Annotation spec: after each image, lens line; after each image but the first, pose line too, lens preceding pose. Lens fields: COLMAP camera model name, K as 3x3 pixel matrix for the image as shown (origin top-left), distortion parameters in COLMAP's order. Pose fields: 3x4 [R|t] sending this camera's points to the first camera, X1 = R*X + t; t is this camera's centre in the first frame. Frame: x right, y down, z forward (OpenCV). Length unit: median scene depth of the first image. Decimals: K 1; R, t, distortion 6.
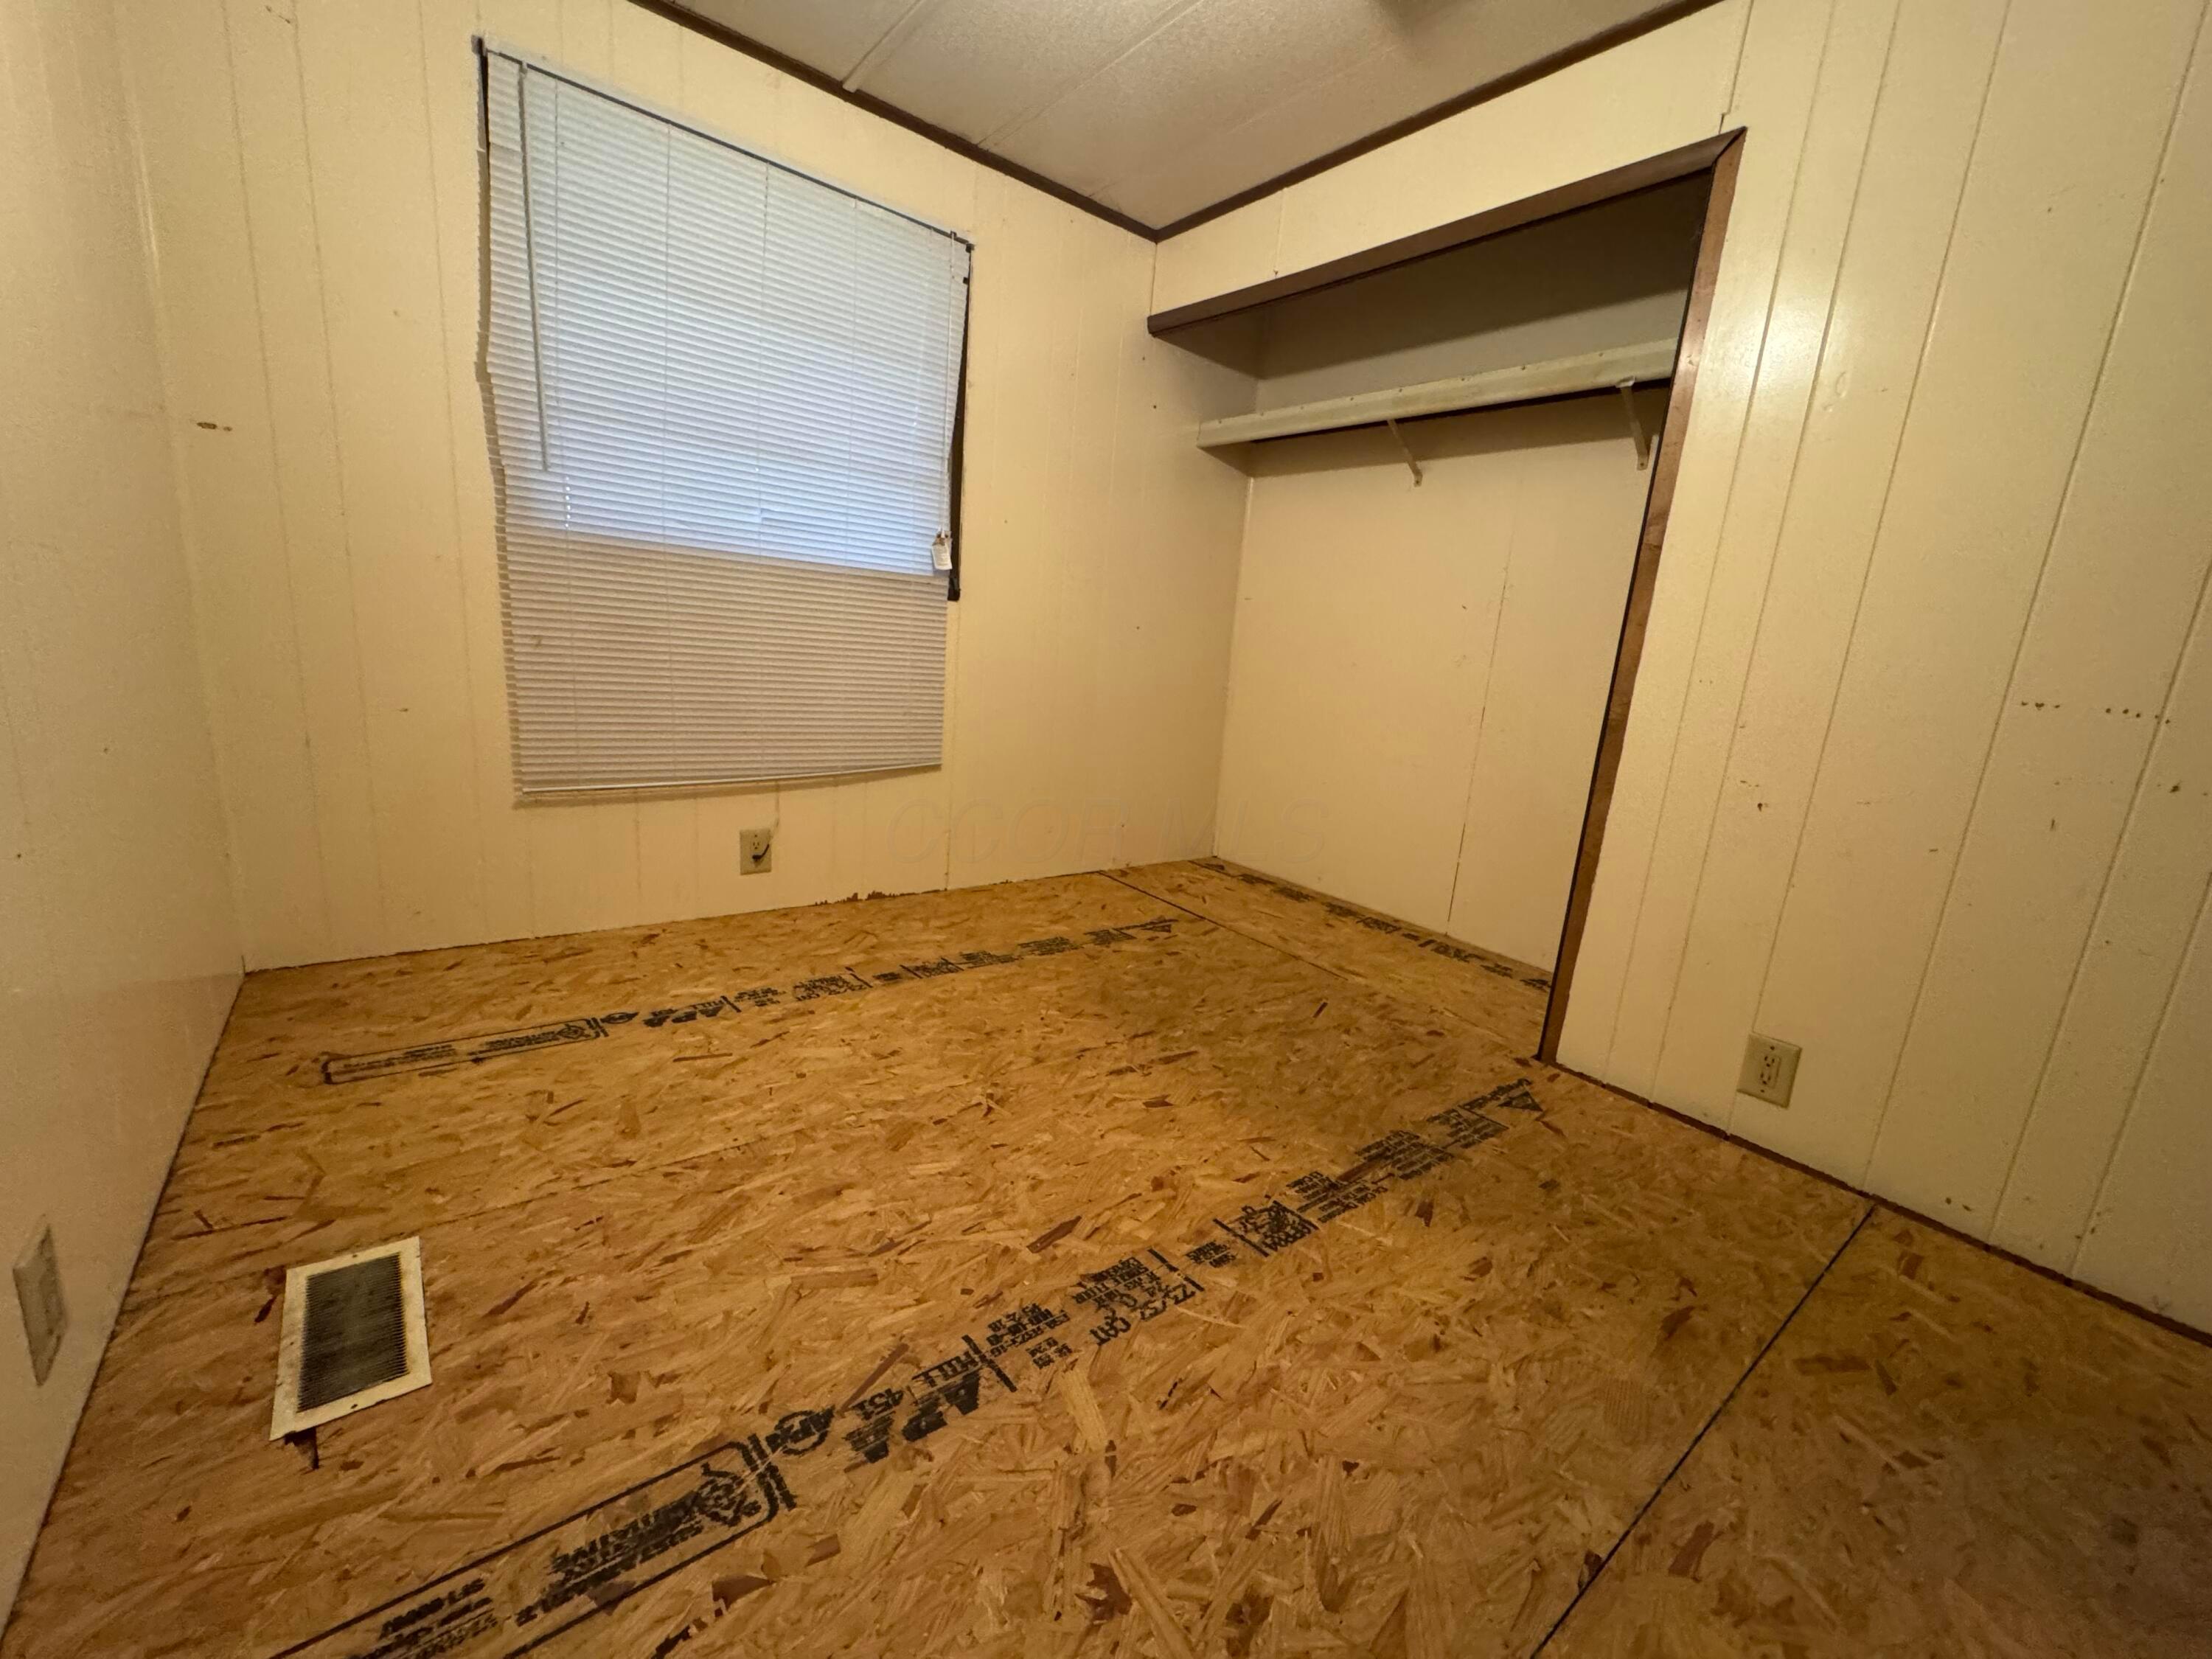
lens RADIAL K [[883.9, 0, 1106.6], [0, 883.9, 829.5], [0, 0, 1]] dist [-0.005579, 0.000928]
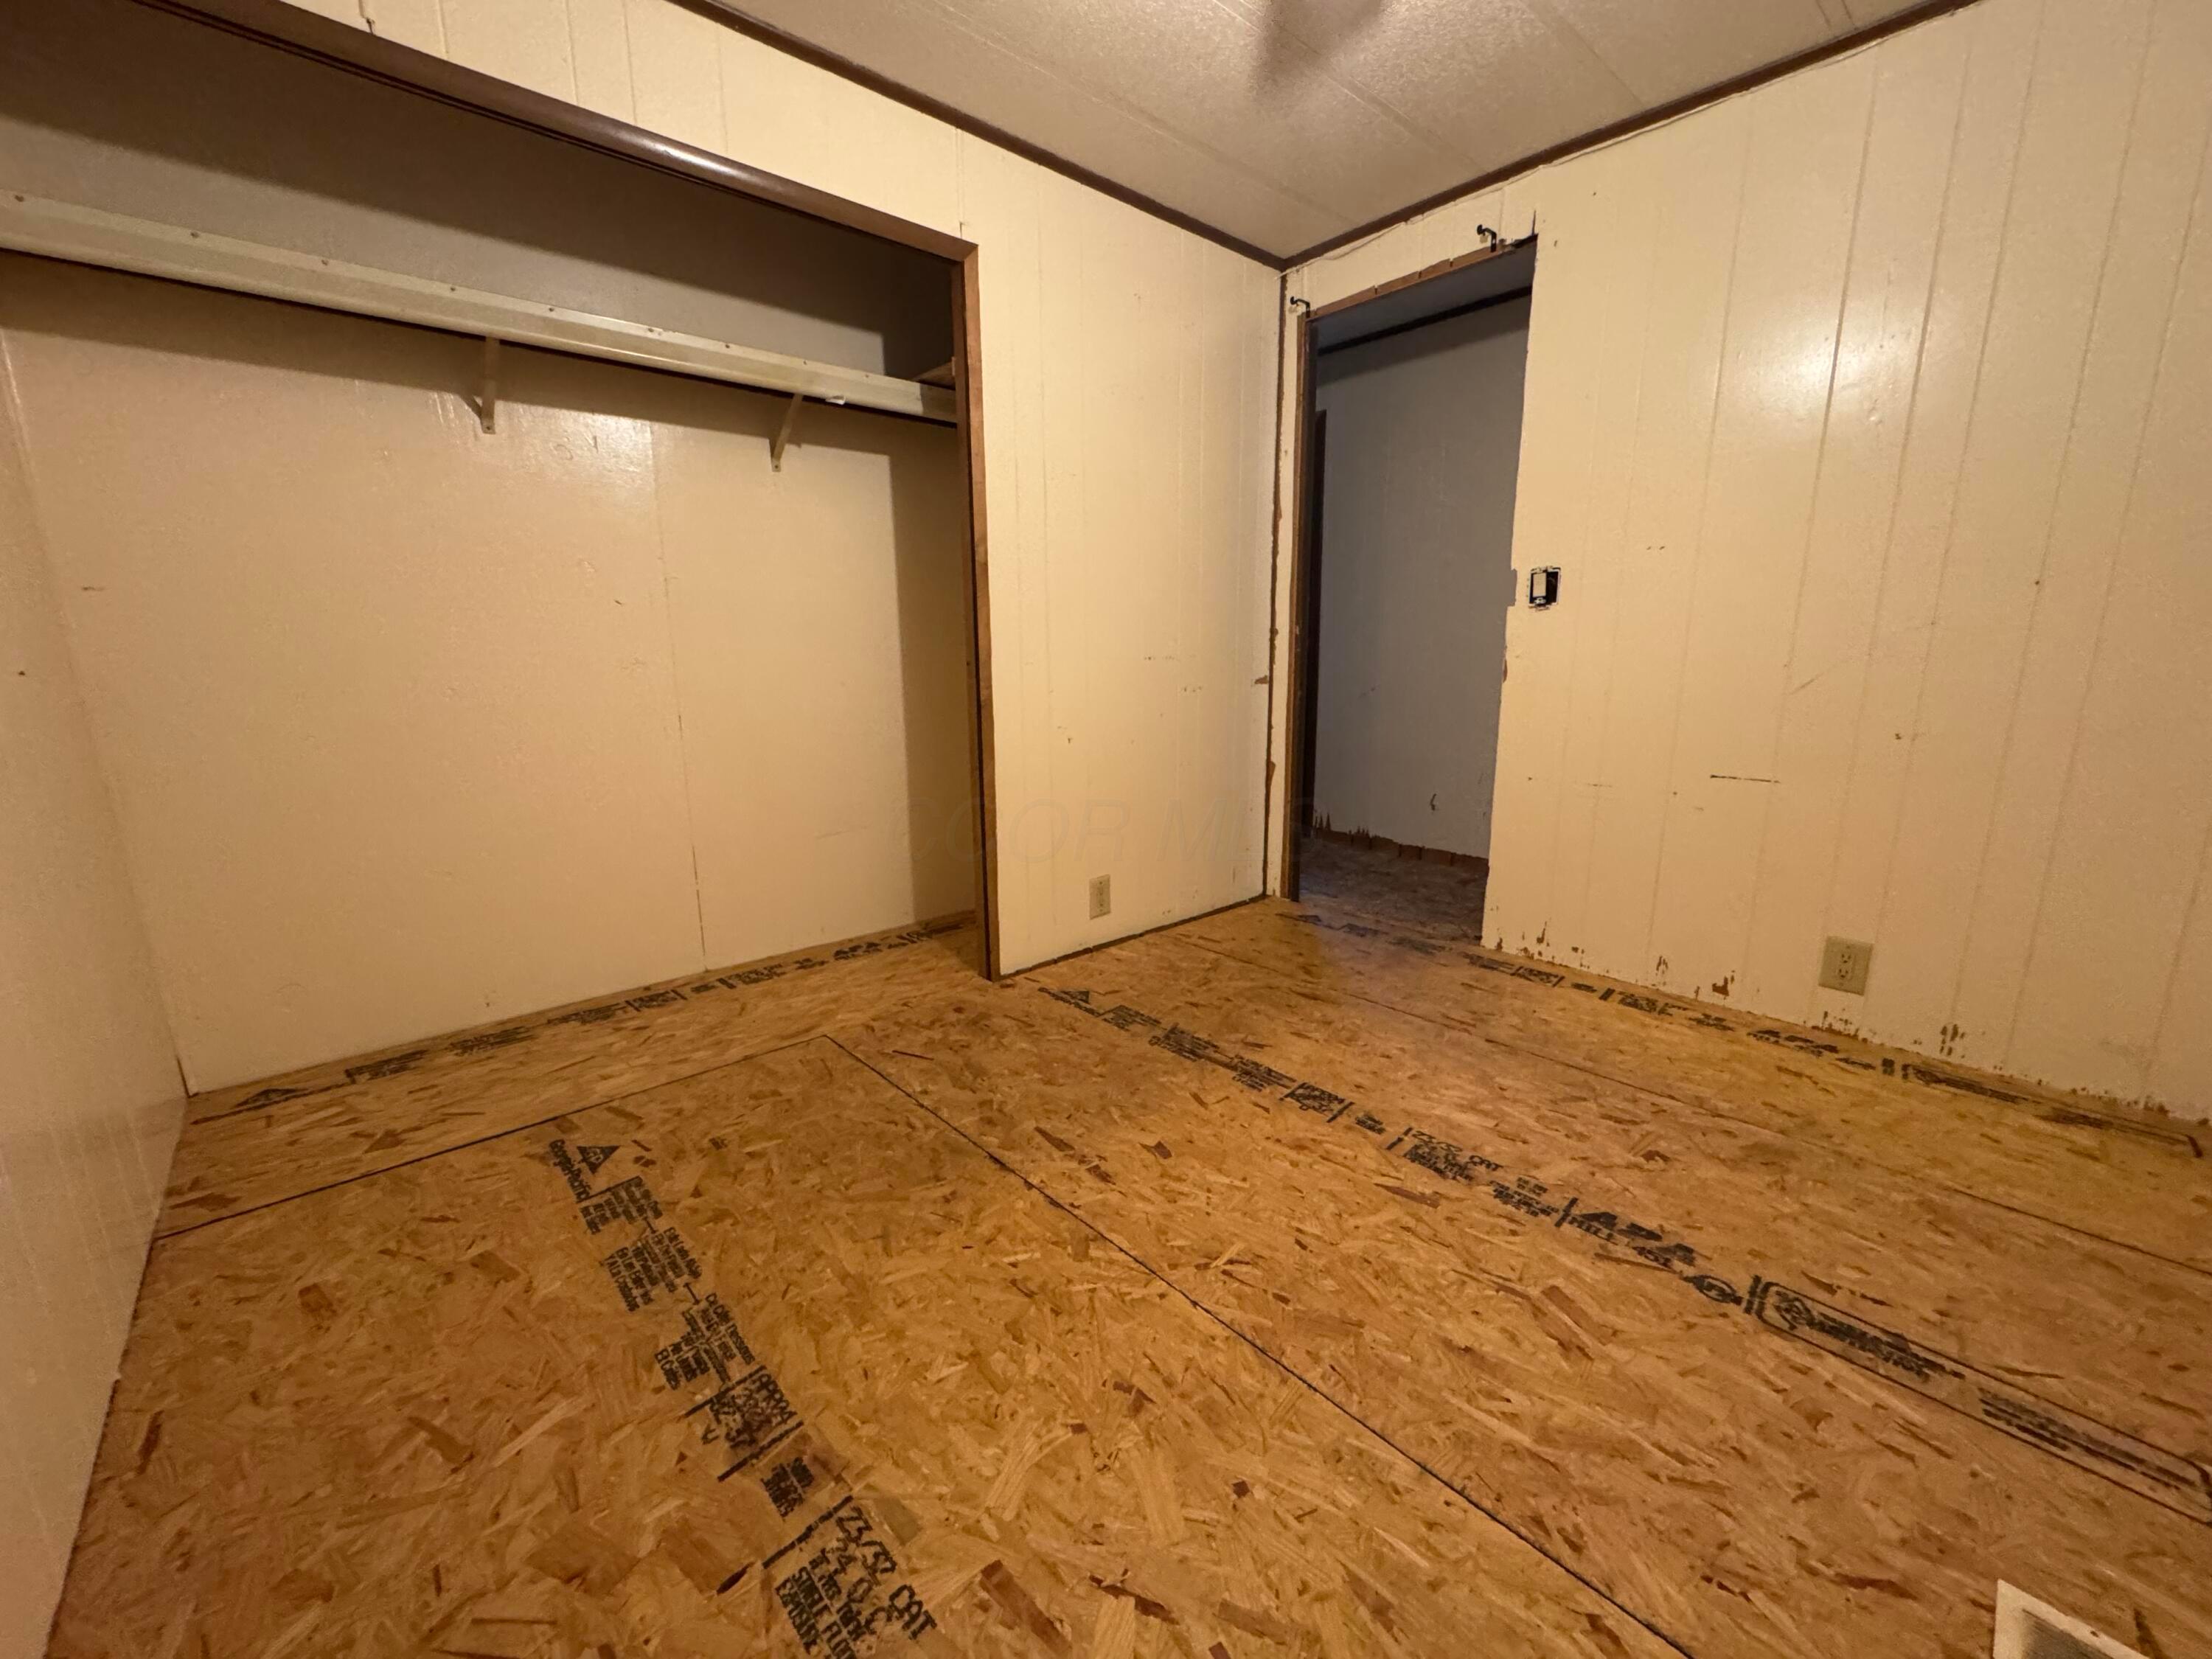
lens RADIAL K [[883.9, 0, 1102.5], [0, 883.9, 827.9], [0, 0, 1]] dist [-0.005579, 0.000928]
pose [[-0.066134, -0.285390, 0.956127, -0.708659], [0.217230, 0.931123, 0.292952, -0.296355], [-0.973878, 0.227073, 0.000416, 0.904382]]
